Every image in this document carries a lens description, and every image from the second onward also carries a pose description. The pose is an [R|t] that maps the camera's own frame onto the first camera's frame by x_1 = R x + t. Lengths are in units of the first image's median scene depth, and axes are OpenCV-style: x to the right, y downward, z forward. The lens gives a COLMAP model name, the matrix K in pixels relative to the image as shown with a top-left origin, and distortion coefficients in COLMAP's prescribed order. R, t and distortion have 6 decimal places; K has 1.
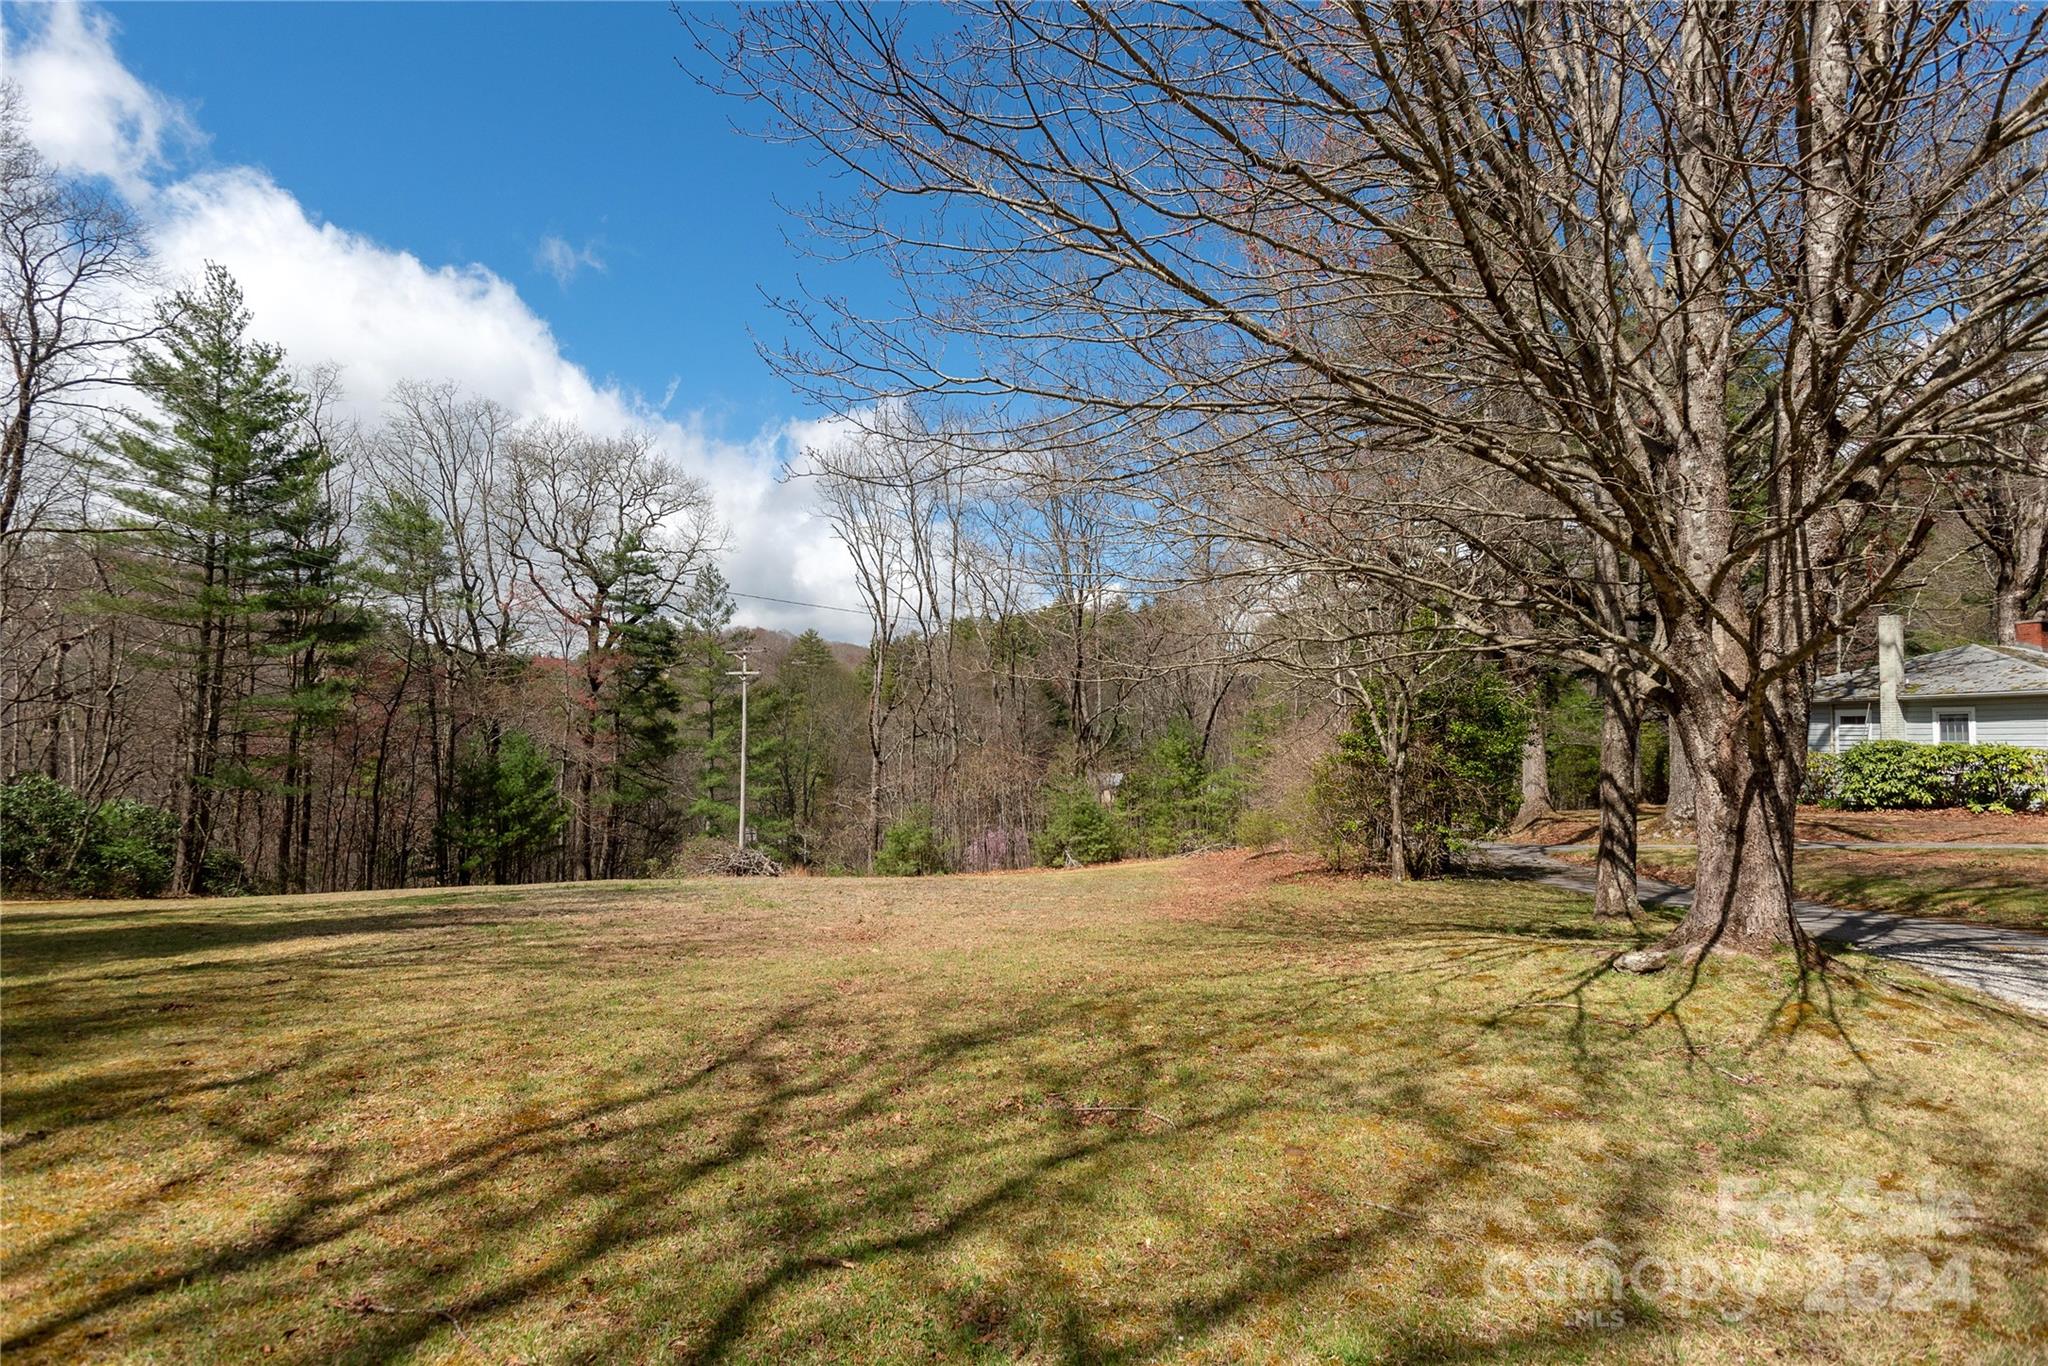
lens RADIAL K [[1008.6, 0, 1024.0], [0, 1008.6, 683.0], [0, 0, 1]] dist [0.002005, 0.000997]
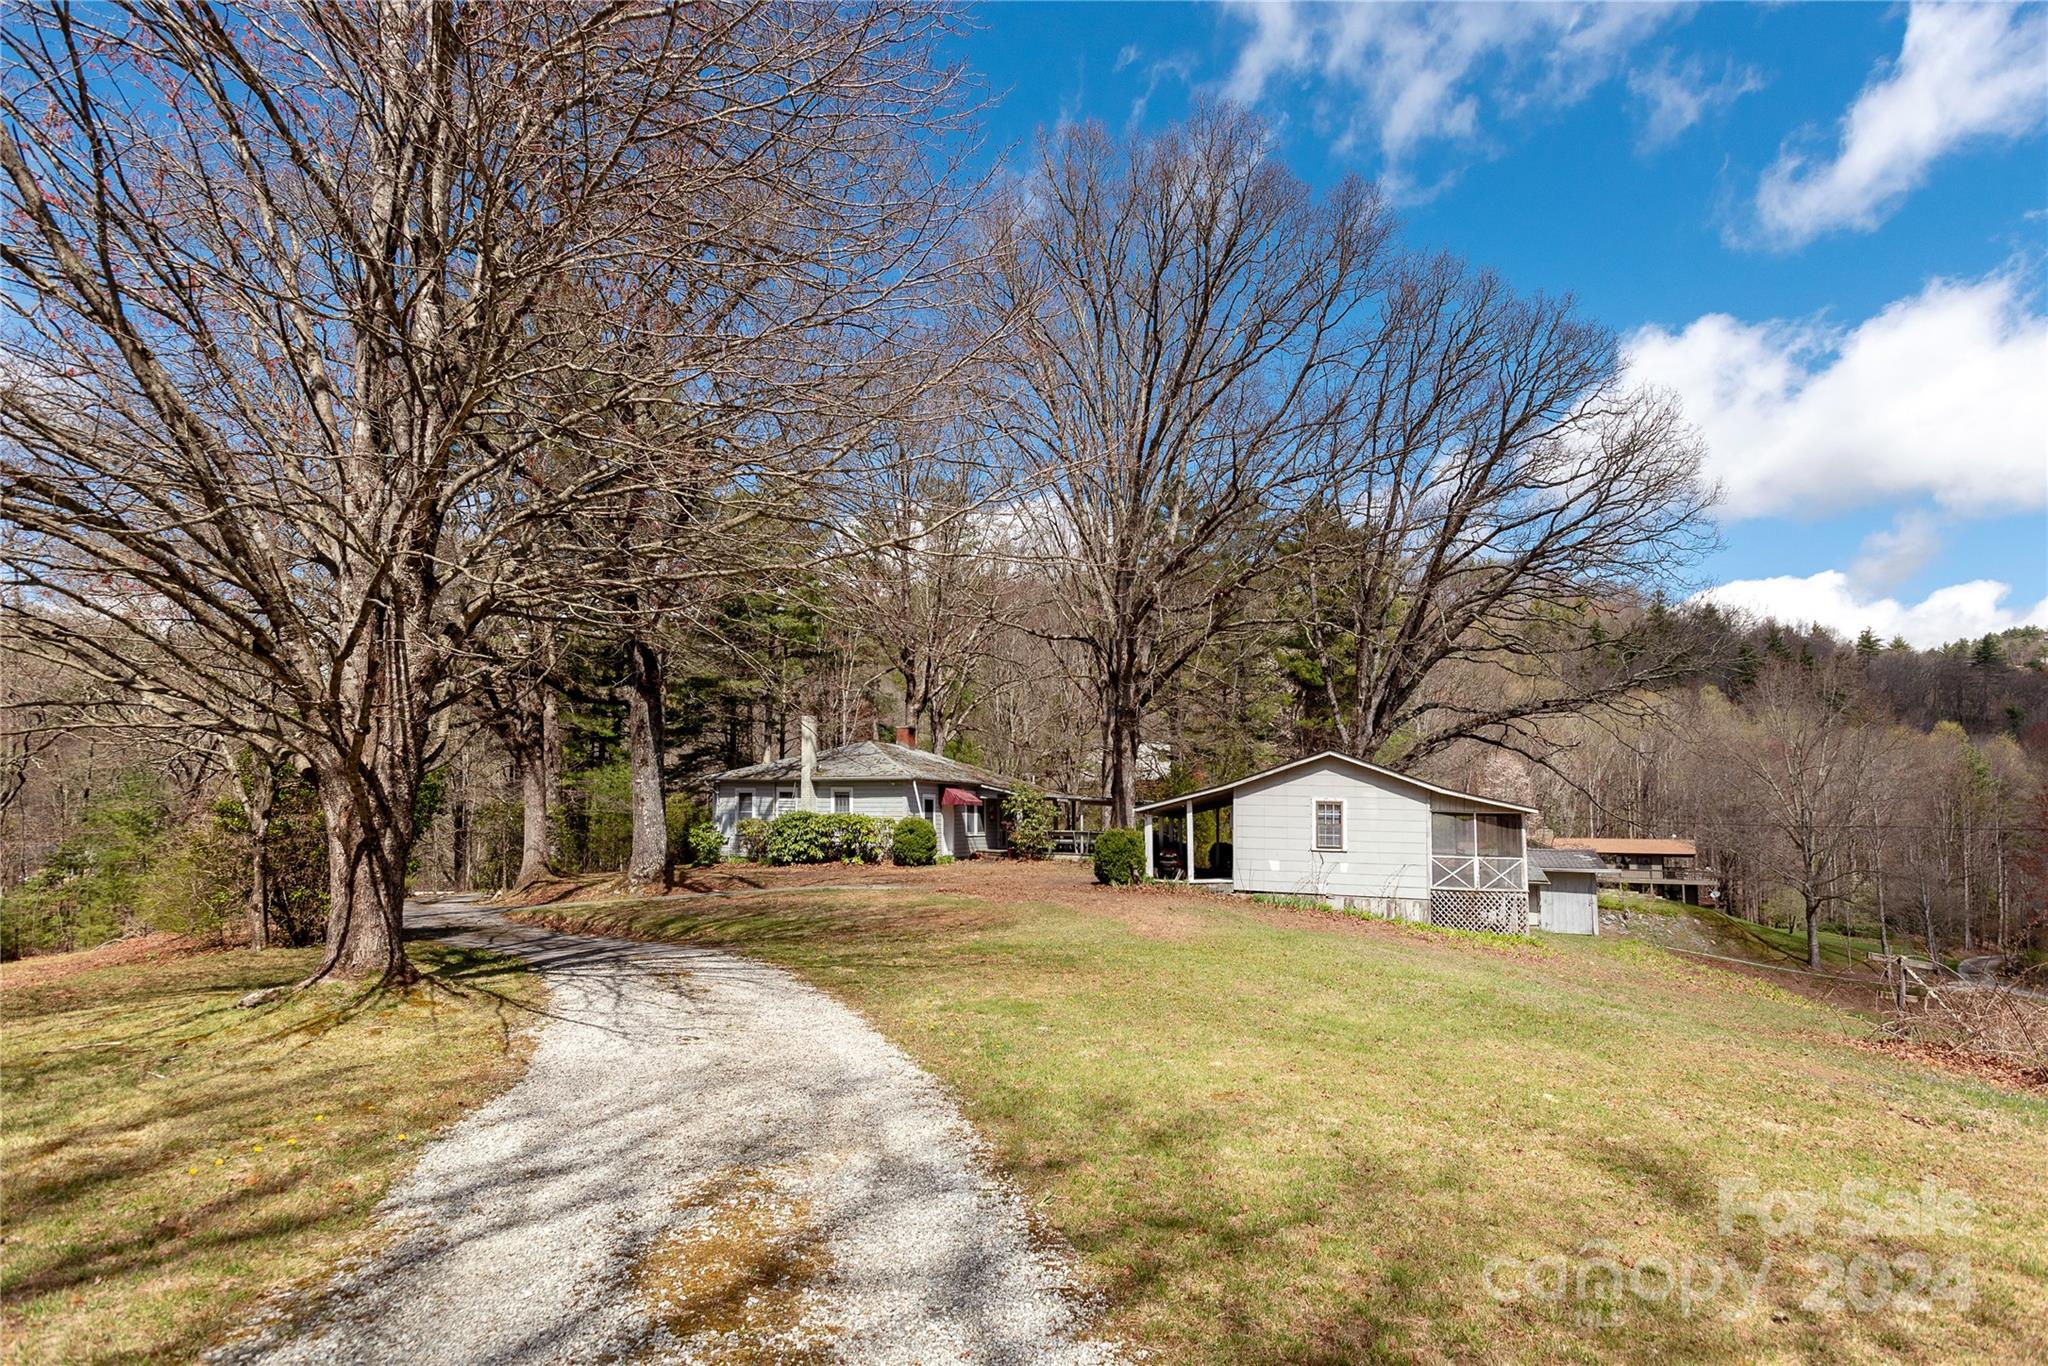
lens RADIAL K [[1032.1, 0, 1020.6], [0, 1032.1, 743.4], [0, 0, 1]] dist [-0.000009, 0.000253]
pose [[0.699769, 0.055615, 0.712201, 0.109520], [-0.052954, 0.998260, -0.025923, -0.012152], [-0.712404, -0.019573, 0.701496, -0.150396]]
